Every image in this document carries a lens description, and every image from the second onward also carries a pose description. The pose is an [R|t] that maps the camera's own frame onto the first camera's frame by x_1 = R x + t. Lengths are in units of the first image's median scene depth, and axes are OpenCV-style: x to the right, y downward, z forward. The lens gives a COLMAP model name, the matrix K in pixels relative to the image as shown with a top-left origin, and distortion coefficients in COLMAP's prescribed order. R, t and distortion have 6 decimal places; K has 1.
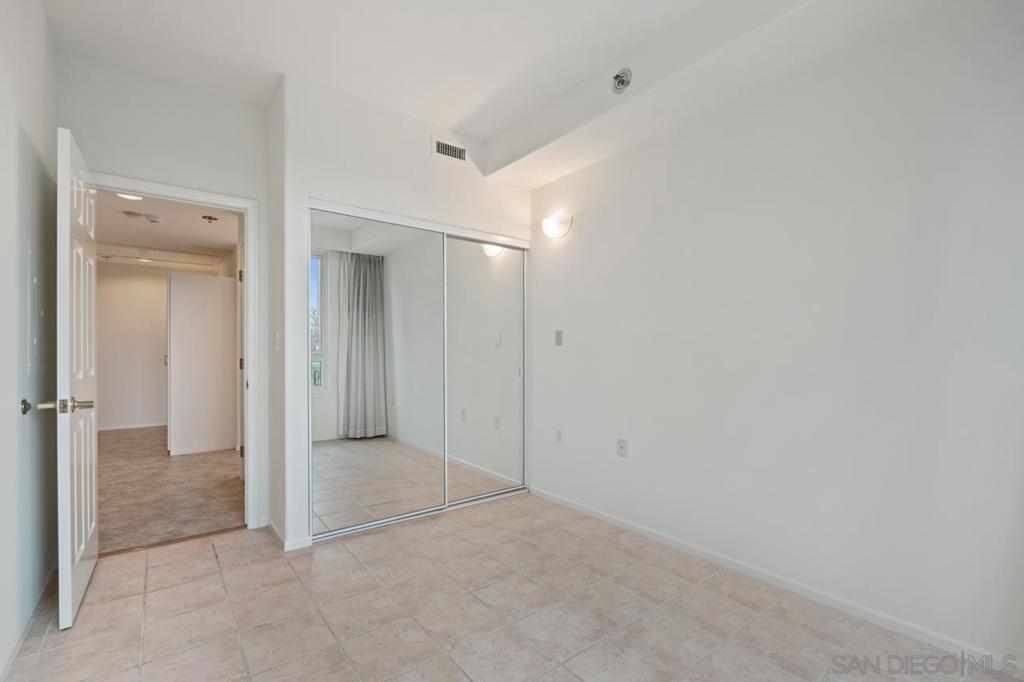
lens RADIAL K [[451.4, 0, 508.1], [0, 451.4, 343.0], [0, 0, 1]] dist [-0.001621, -0.000904]
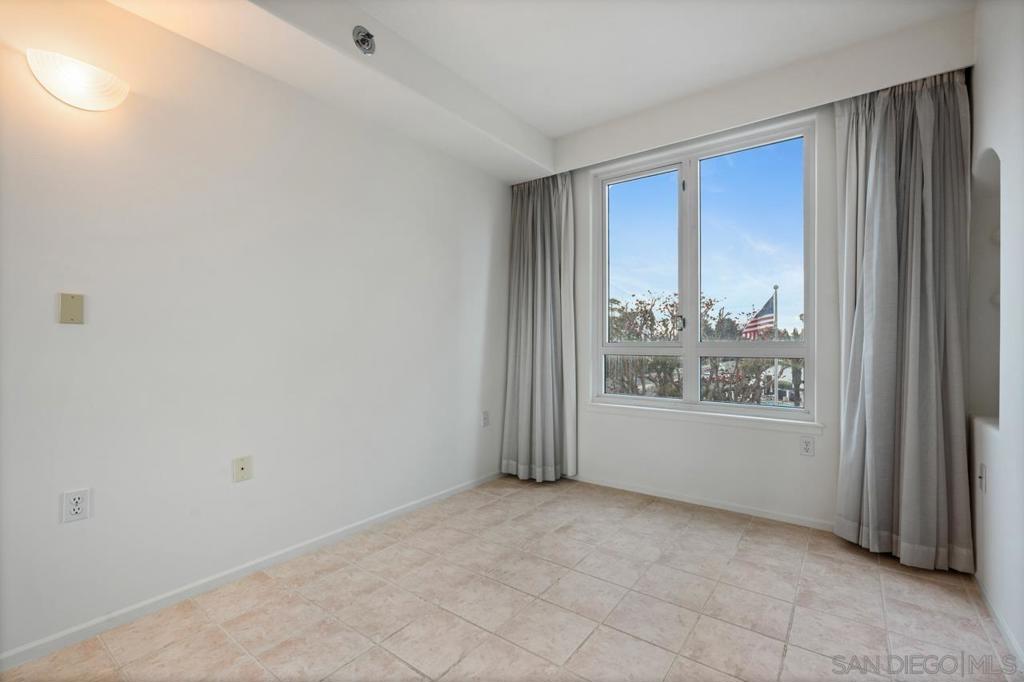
lens RADIAL K [[451.4, 0, 508.1], [0, 451.4, 343.0], [0, 0, 1]] dist [-0.001621, -0.000904]
pose [[-0.255469, -0.001267, 0.966816, -0.725775], [-0.004887, 0.999988, 0.000019, 0.034895], [-0.966805, -0.004721, -0.255472, 0.998823]]
